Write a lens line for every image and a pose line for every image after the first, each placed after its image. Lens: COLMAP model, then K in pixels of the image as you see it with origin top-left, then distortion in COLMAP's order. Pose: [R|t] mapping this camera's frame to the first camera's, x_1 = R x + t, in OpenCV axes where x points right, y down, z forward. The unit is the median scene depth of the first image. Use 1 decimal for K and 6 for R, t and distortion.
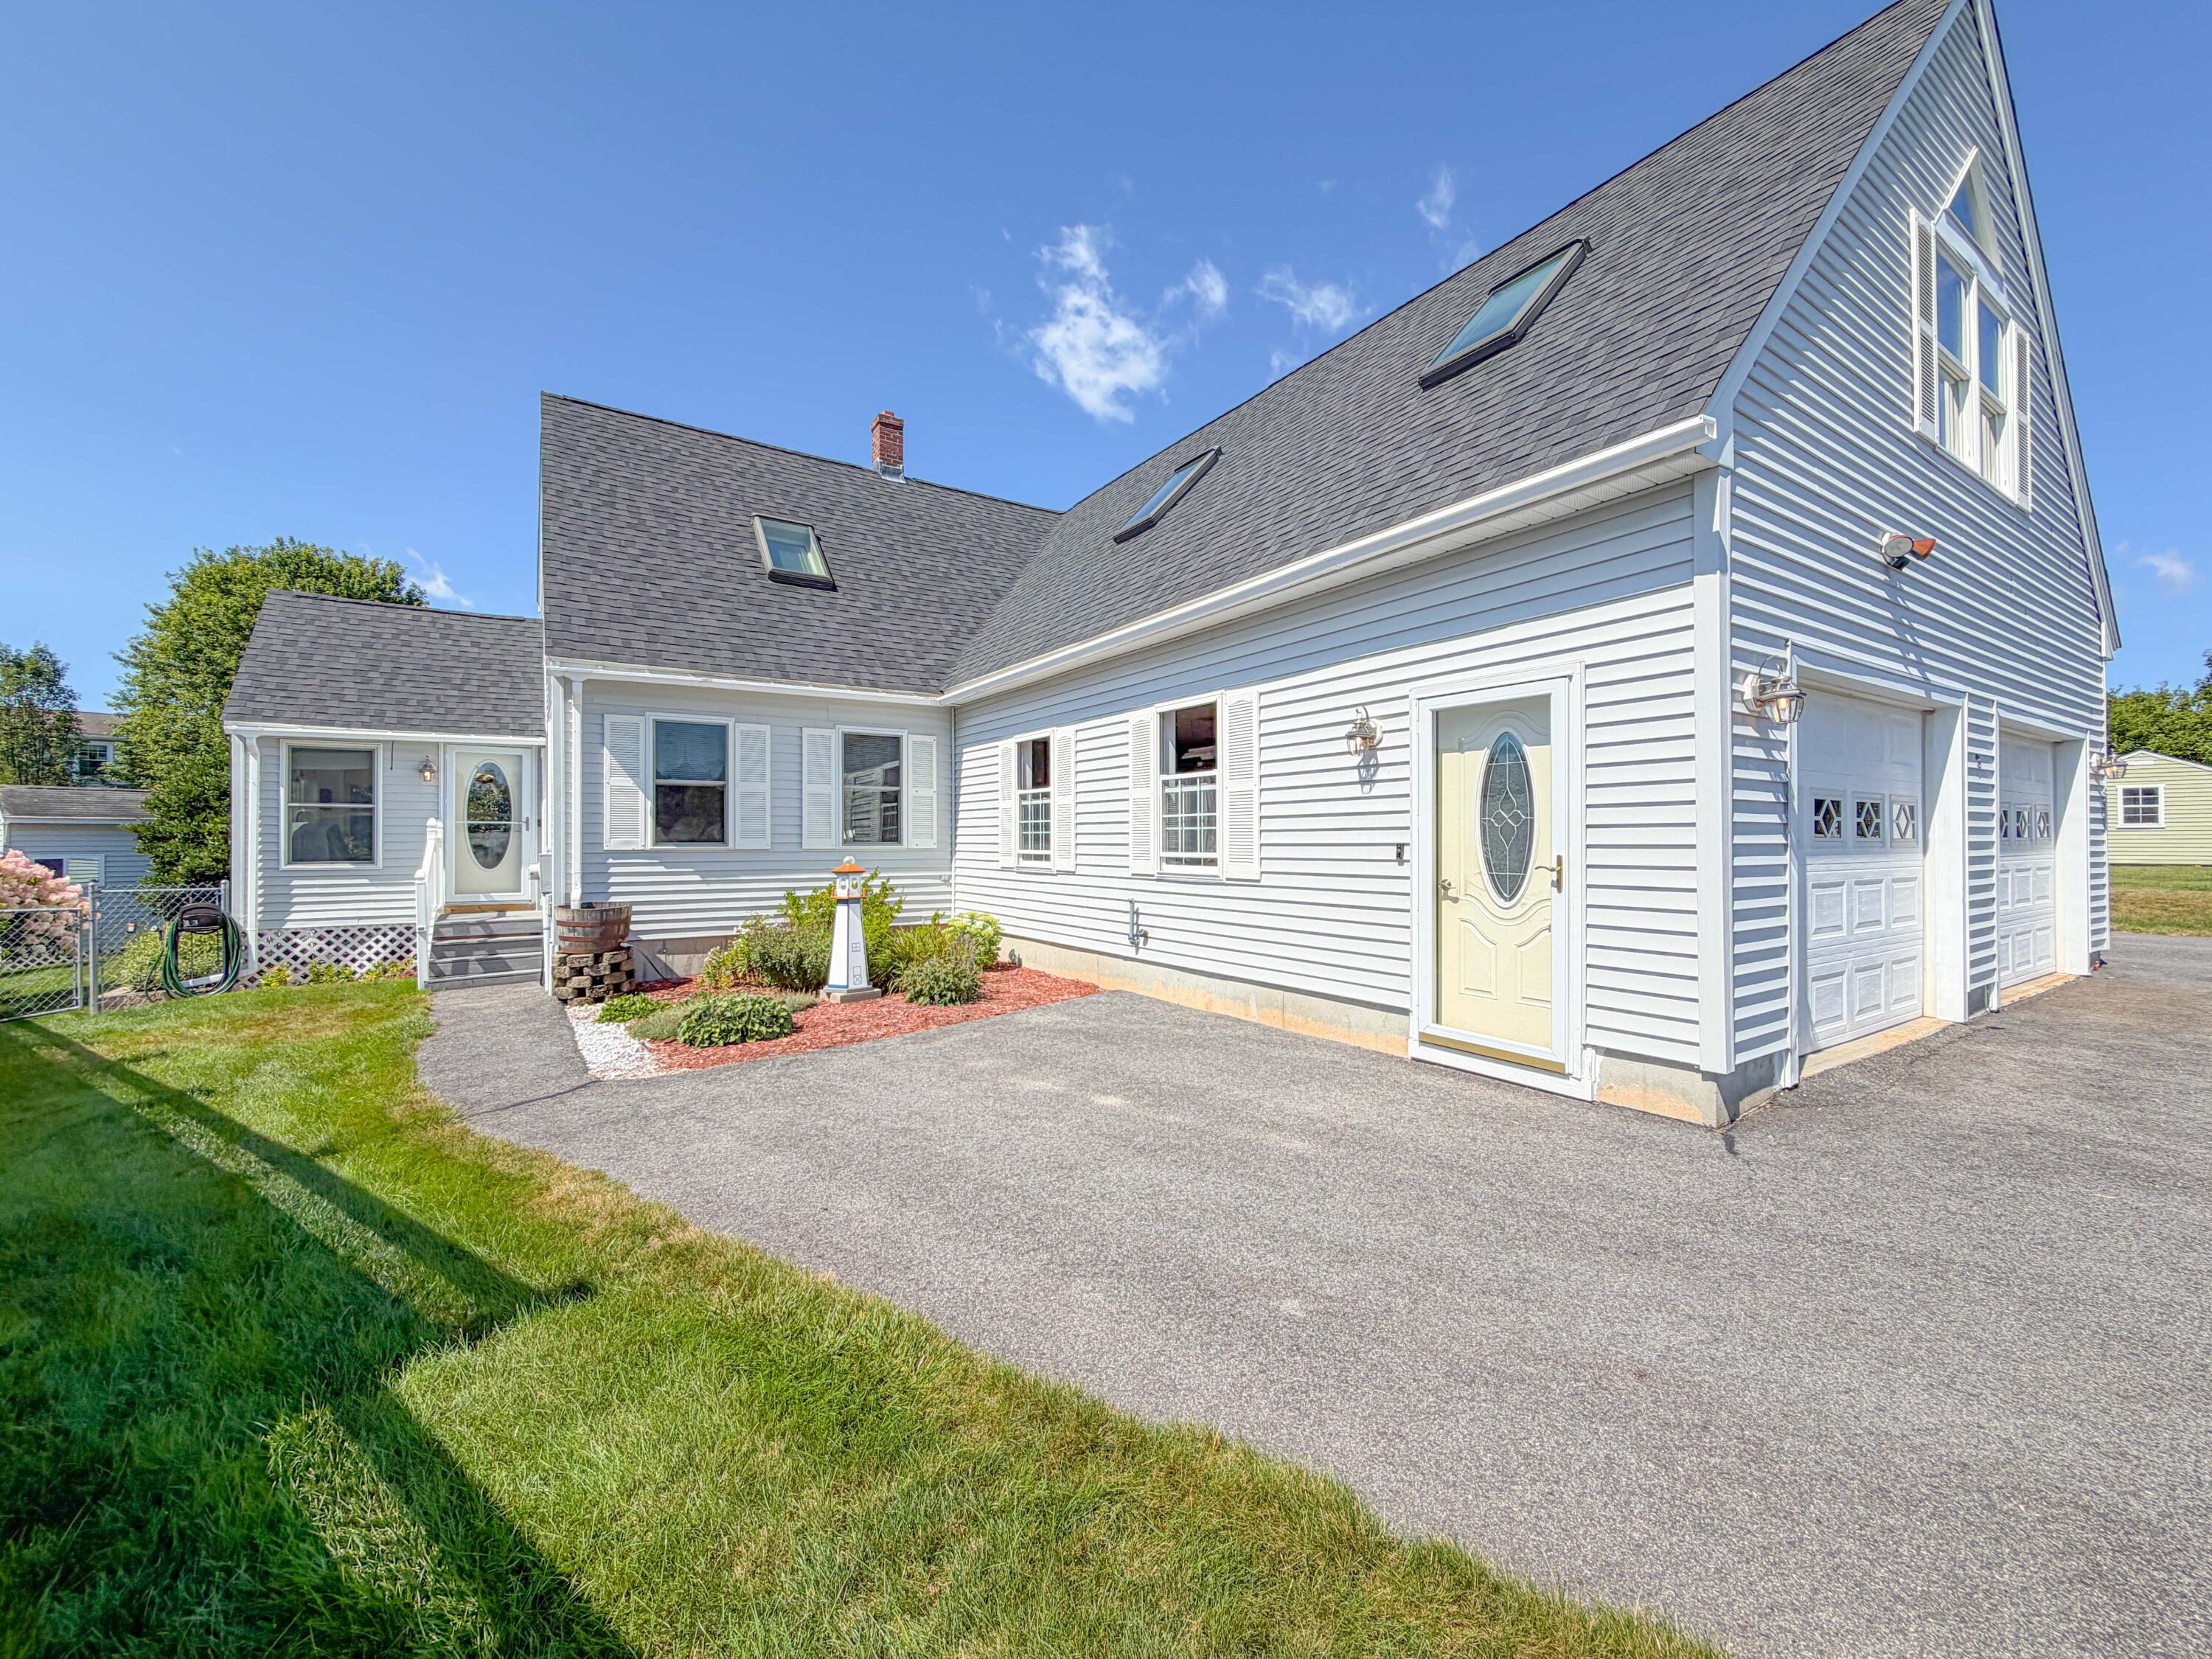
lens RADIAL K [[893.0, 0, 1106.0], [0, 893.0, 829.5], [0, 0, 1]] dist [0.001652, 0.000023]
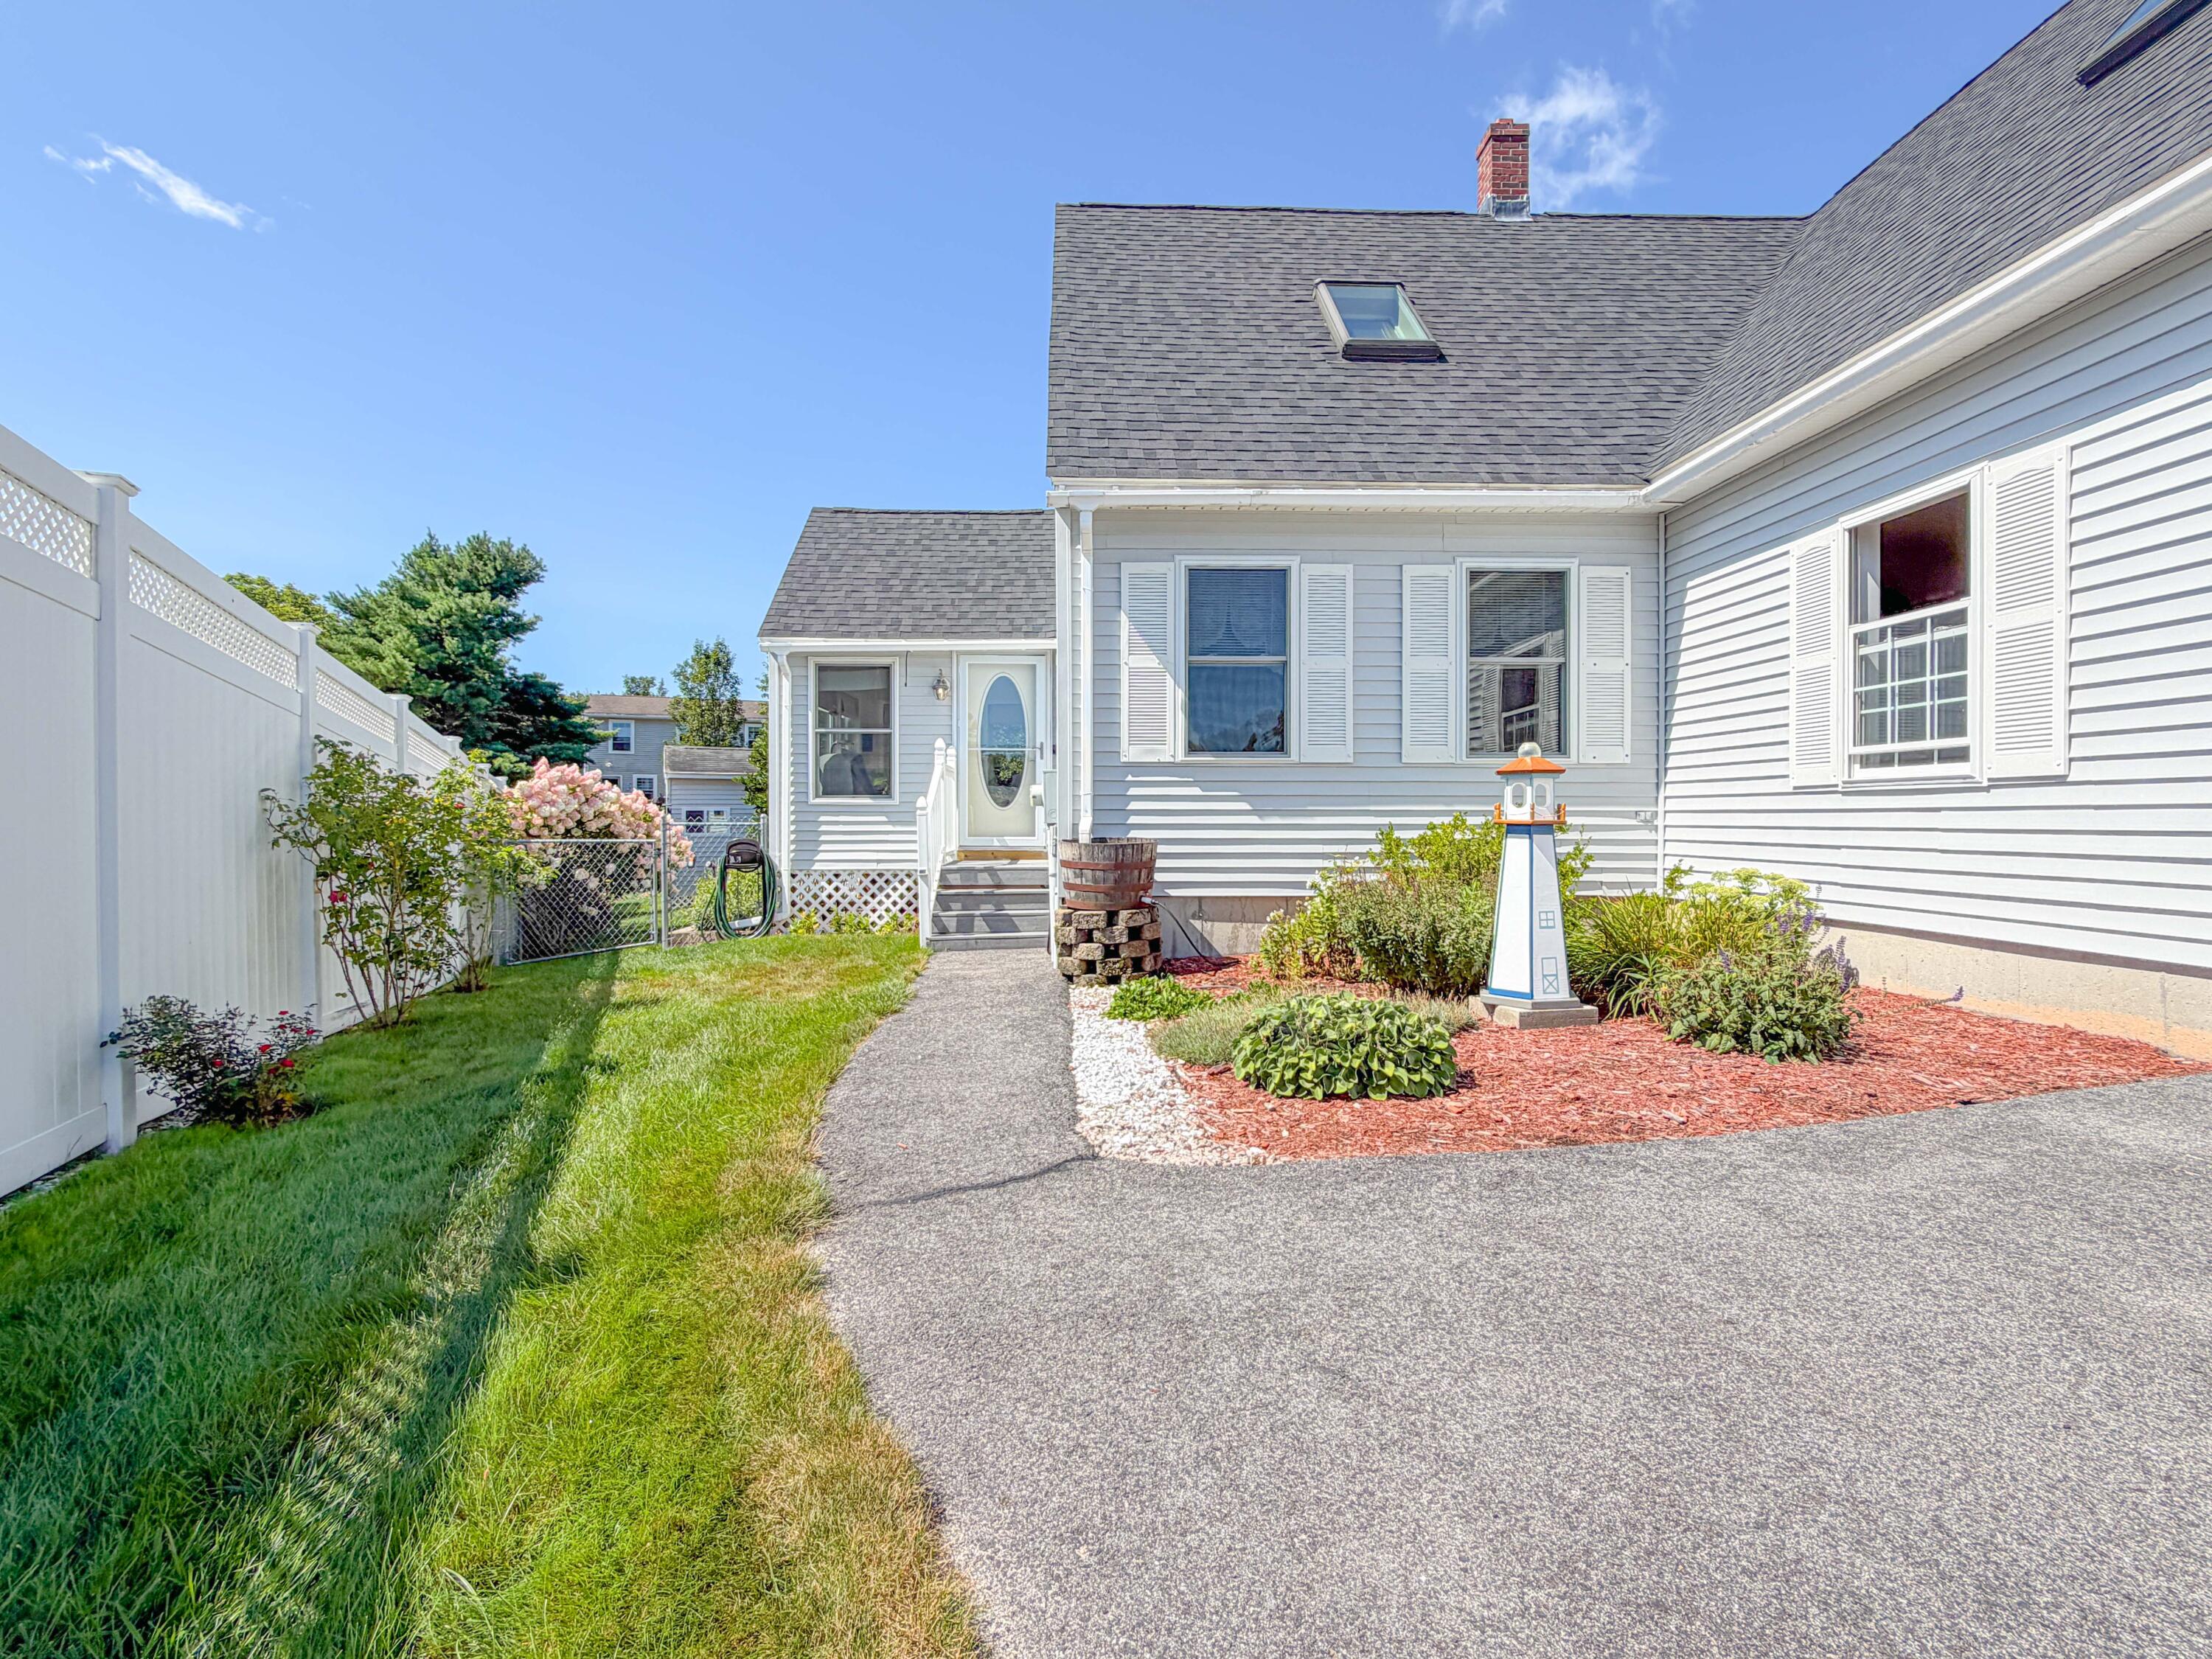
lens RADIAL K [[1053.8, 0, 1106.0], [0, 1053.8, 829.5], [0, 0, 1]] dist [-0.002426, -0.000234]
pose [[0.858109, 0.010542, -0.513359, -0.142728], [0.002532, 0.999690, 0.024761, 0.049386], [0.513461, -0.022548, 0.857816, 0.273161]]
